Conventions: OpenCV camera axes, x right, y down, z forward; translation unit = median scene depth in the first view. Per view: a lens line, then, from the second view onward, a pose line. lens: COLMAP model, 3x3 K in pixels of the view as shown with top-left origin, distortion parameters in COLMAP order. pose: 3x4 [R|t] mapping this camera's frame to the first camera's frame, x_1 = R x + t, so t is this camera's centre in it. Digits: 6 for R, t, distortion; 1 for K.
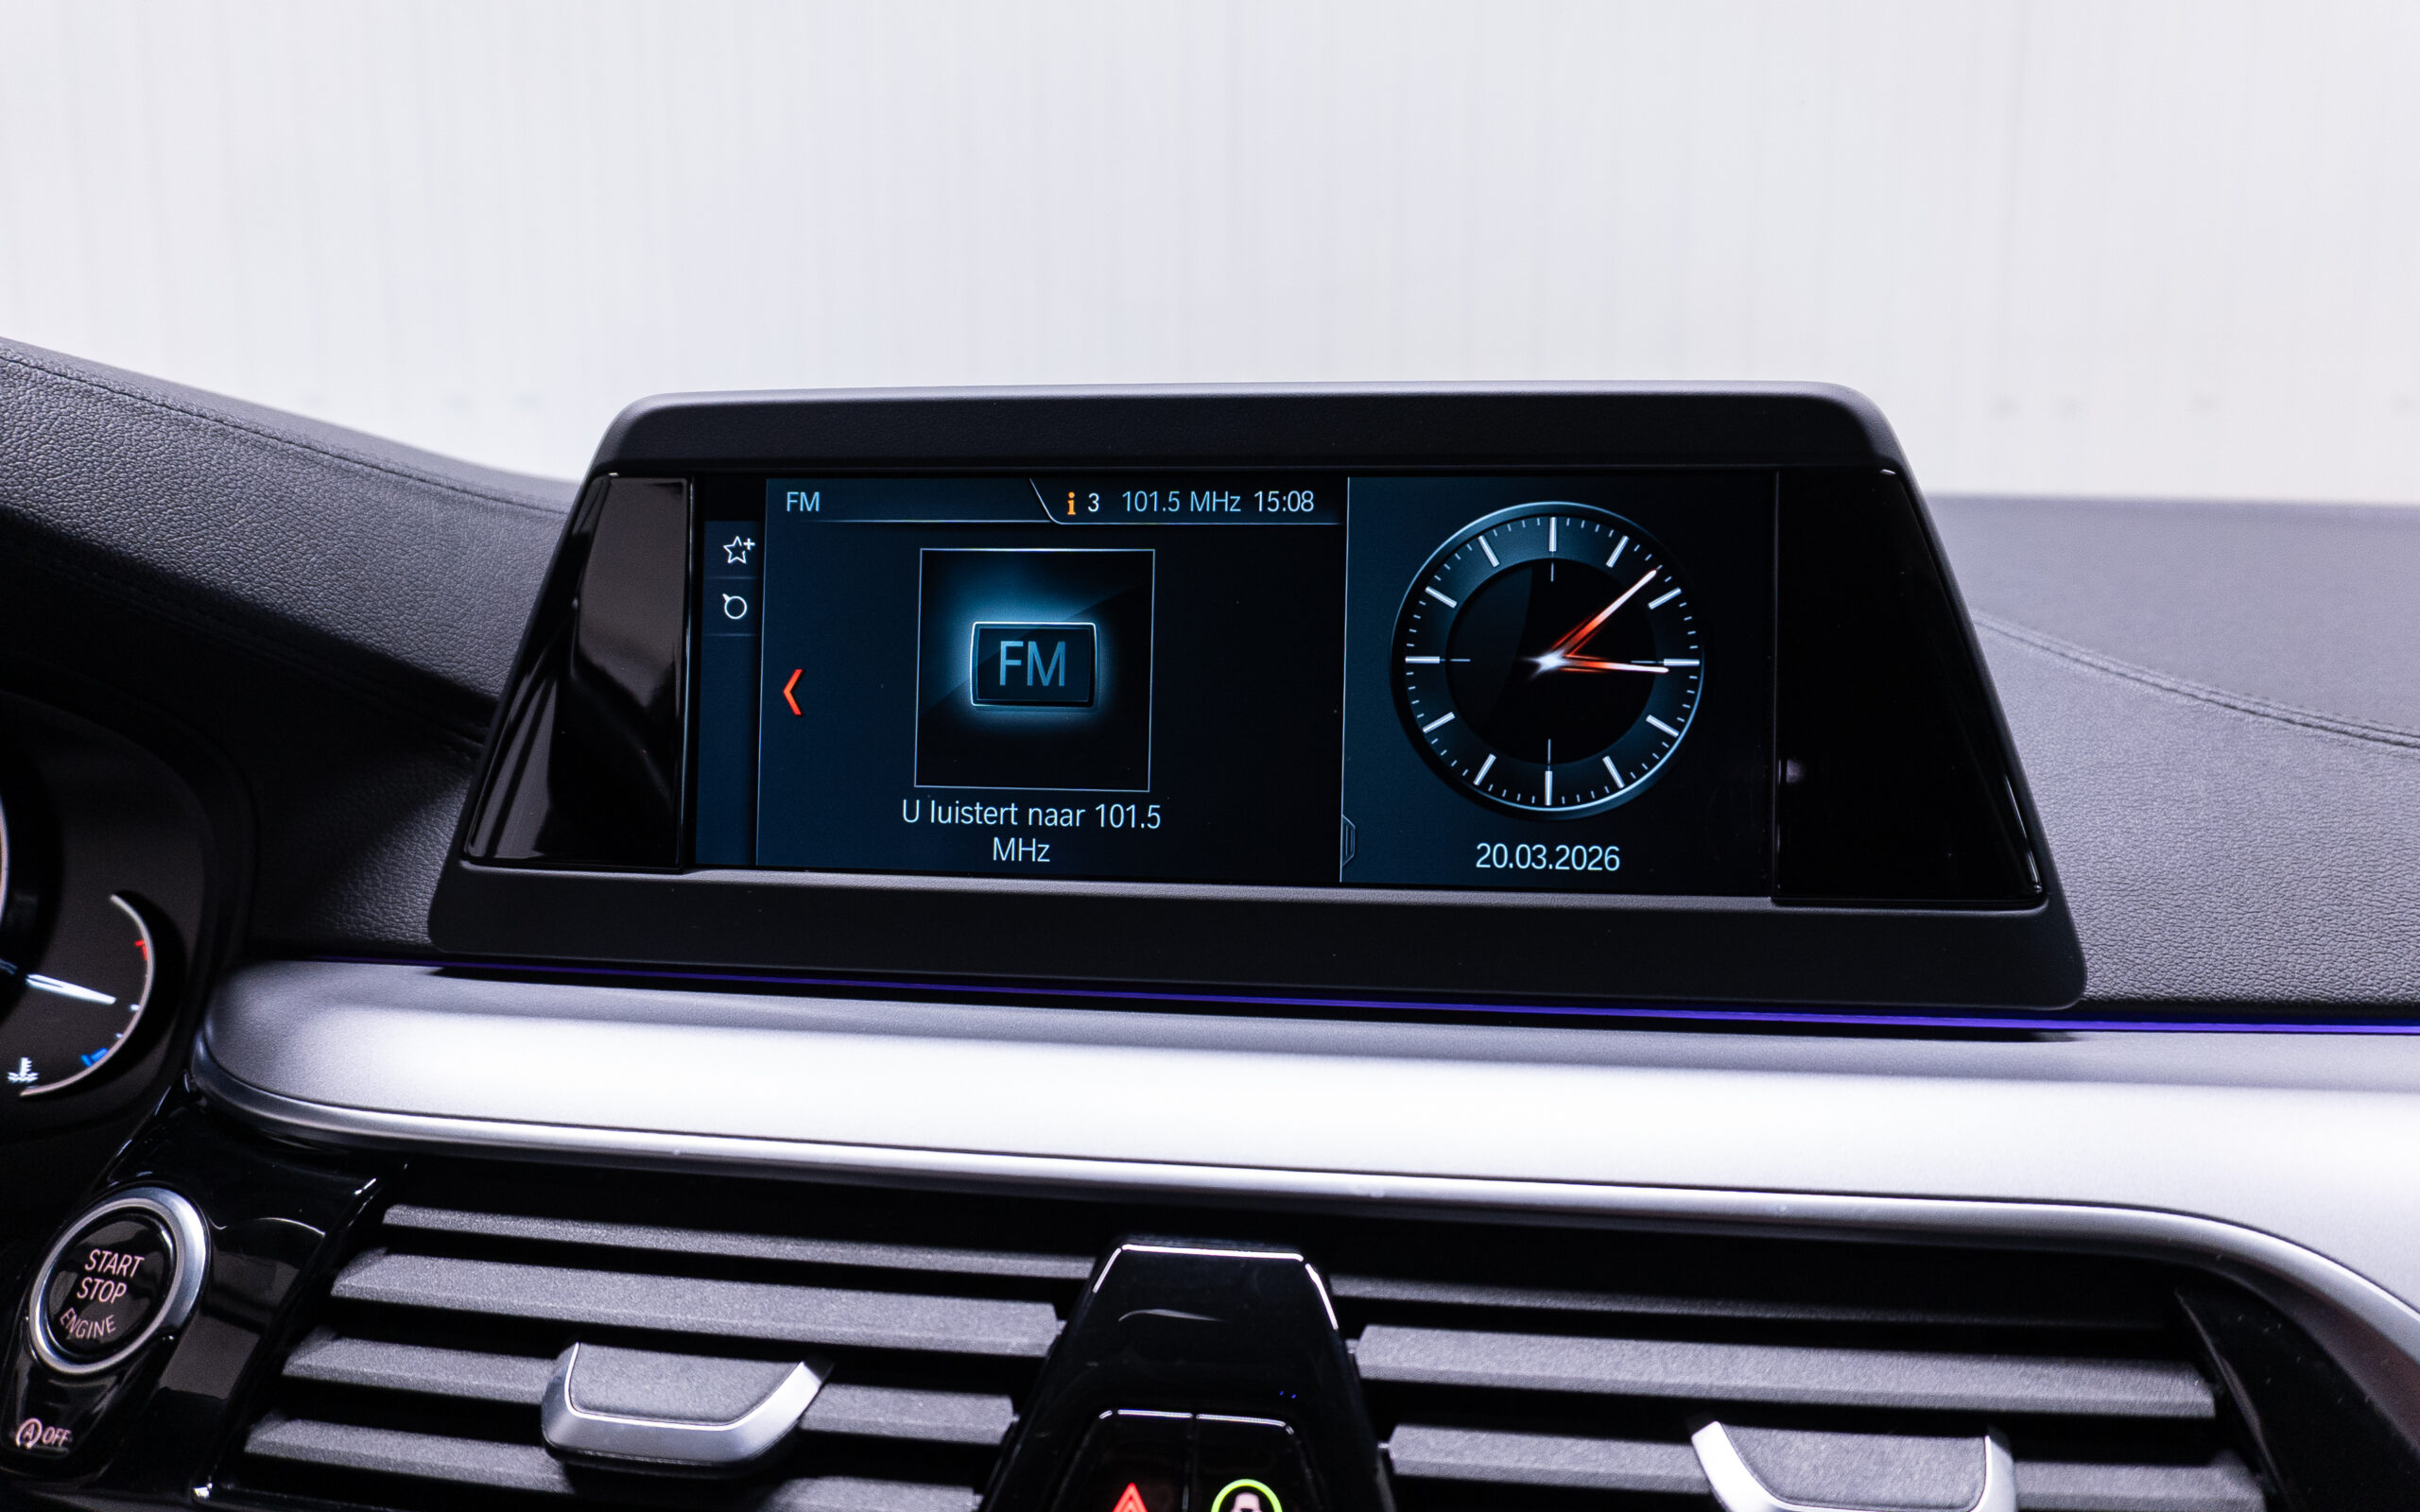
lens RADIAL K [[1699.8, 0, 1210.0], [0, 1699.8, 756.0], [0, 0, 1]] dist [0.000174, -0.001334]
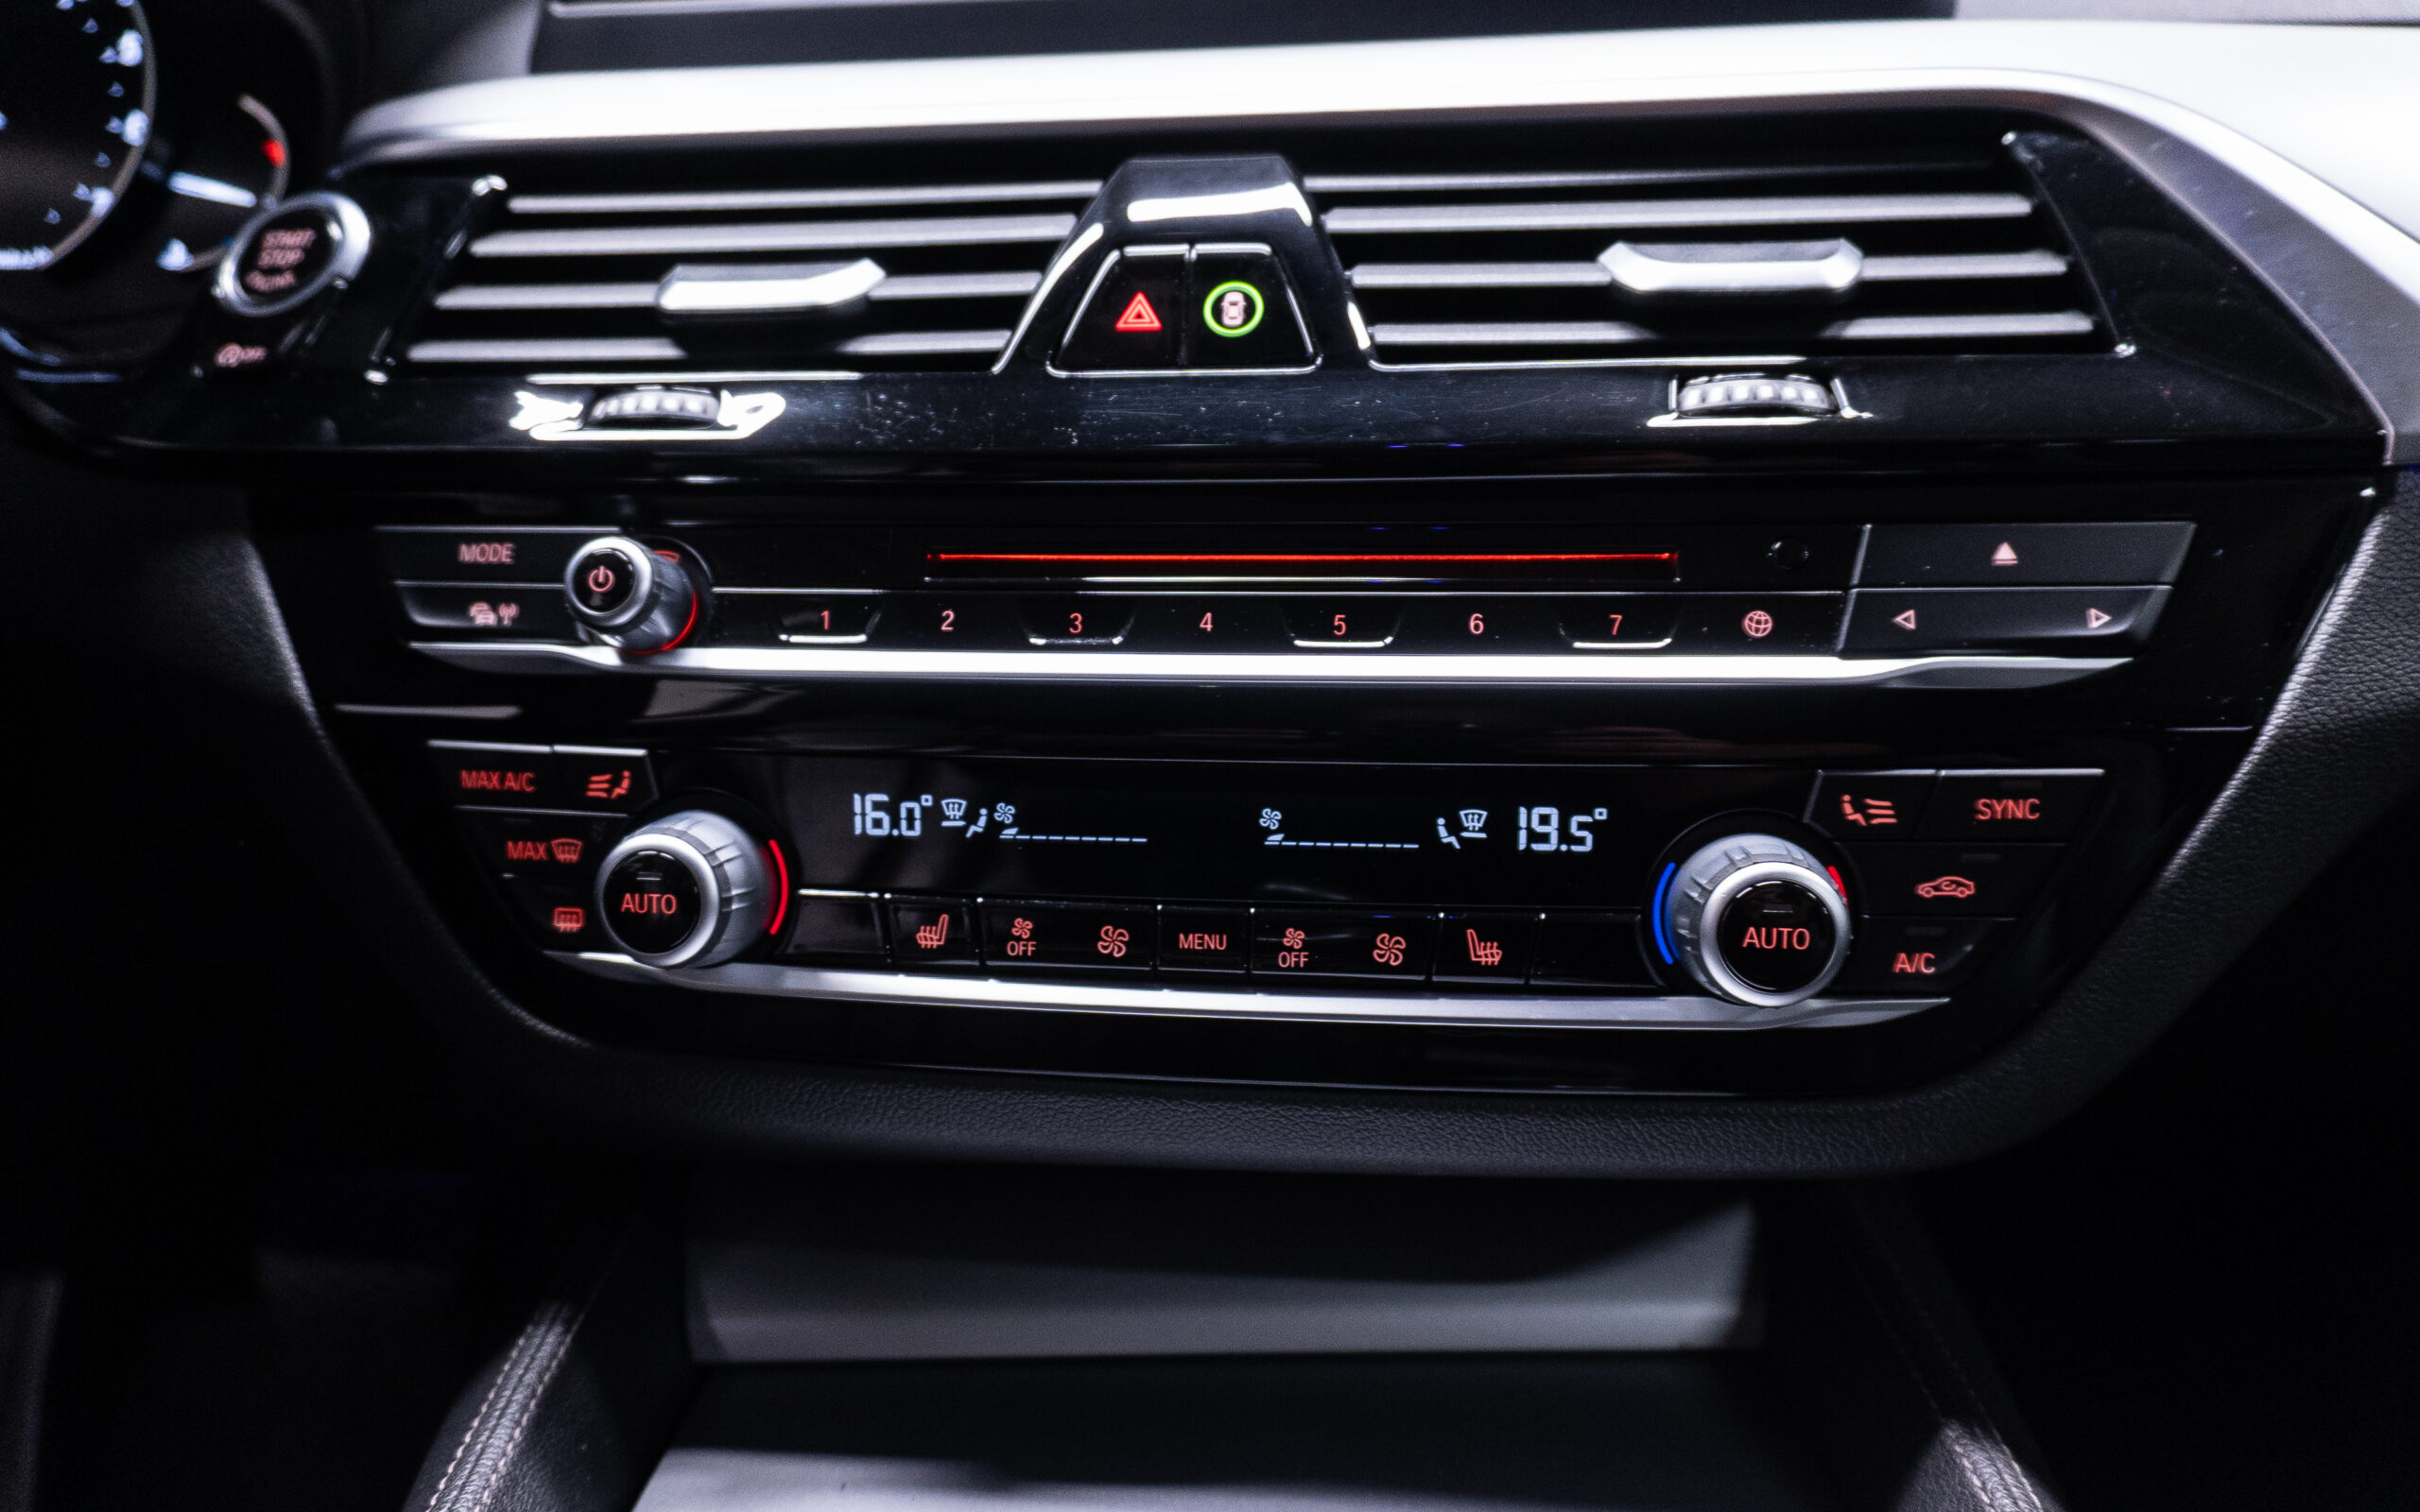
lens RADIAL K [[1673.0, 0, 1210.0], [0, 1673.0, 756.0], [0, 0, 1]] dist [-0.006453, -0.002719]
pose [[0.999845, -0.013181, -0.011706, 0.010613], [0.014158, 0.996046, 0.087707, 0.512188], [0.010503, -0.087859, 0.996078, -0.174268]]
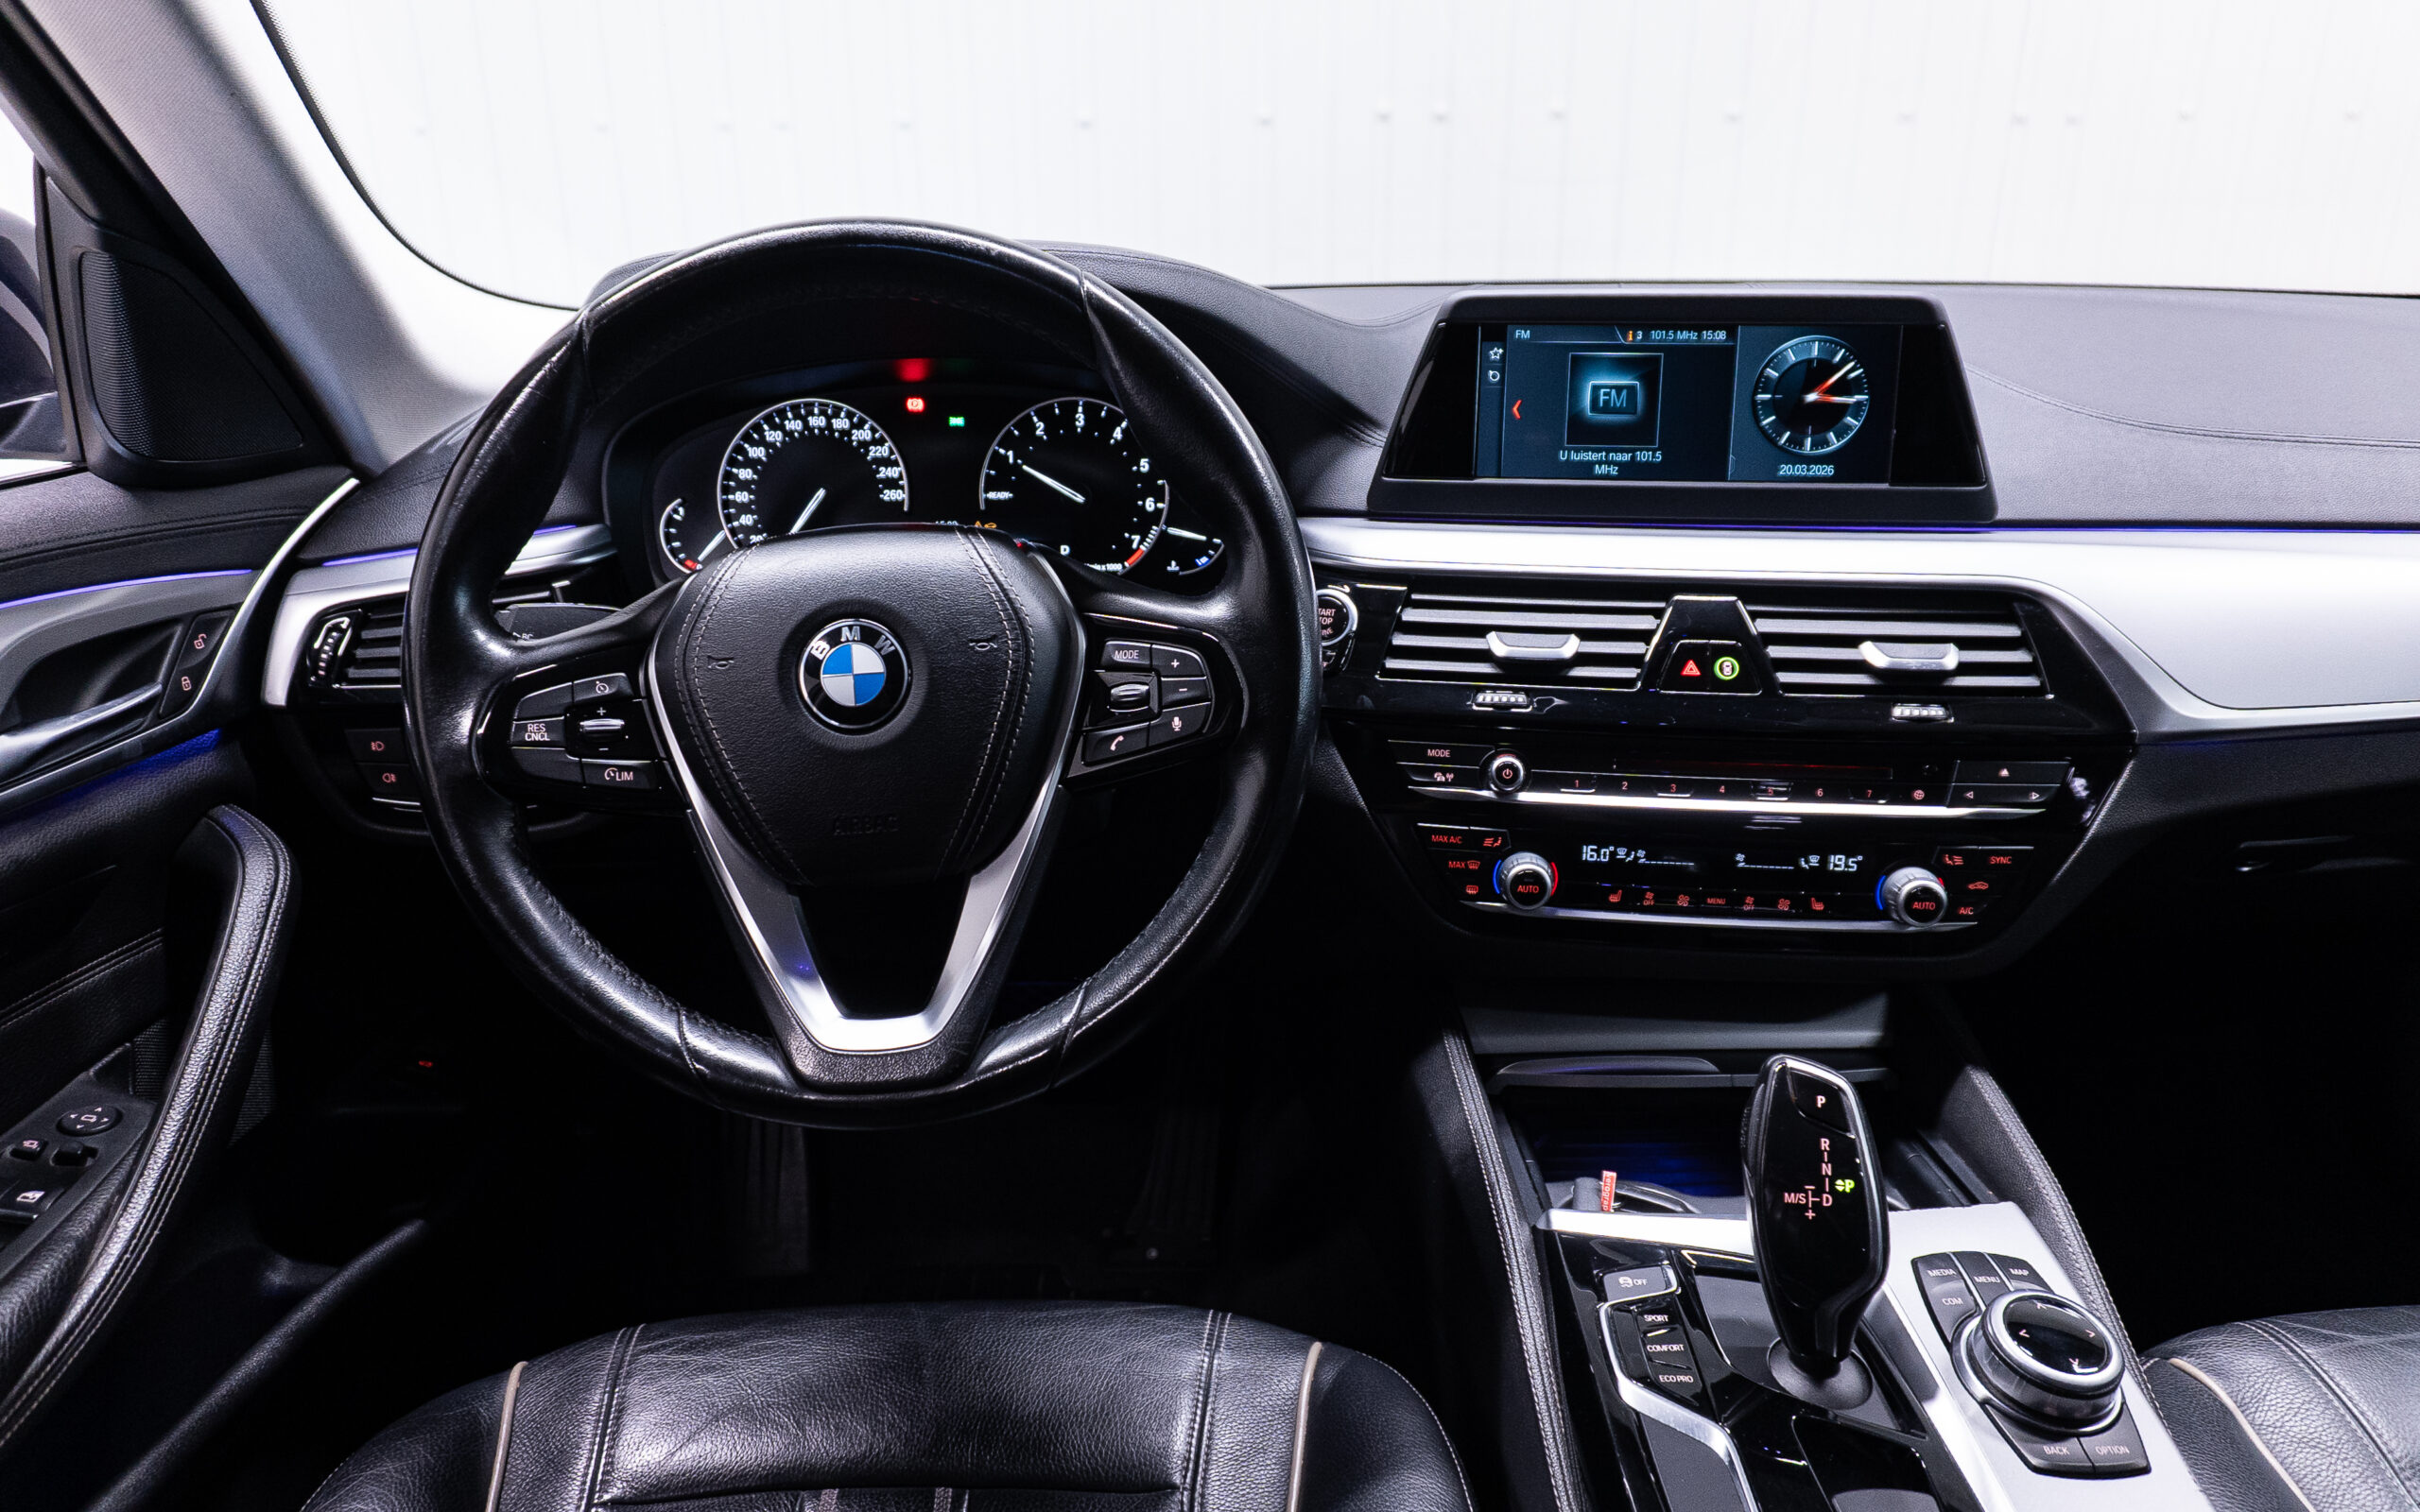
lens RADIAL K [[1673.0, 0, 1210.0], [0, 1673.0, 756.0], [0, 0, 1]] dist [-0.006453, -0.002719]
pose [[0.999907, -0.010162, 0.009080, -0.787246], [0.008164, 0.980179, 0.197947, -0.029662], [-0.010912, -0.197855, 0.980171, -1.711609]]
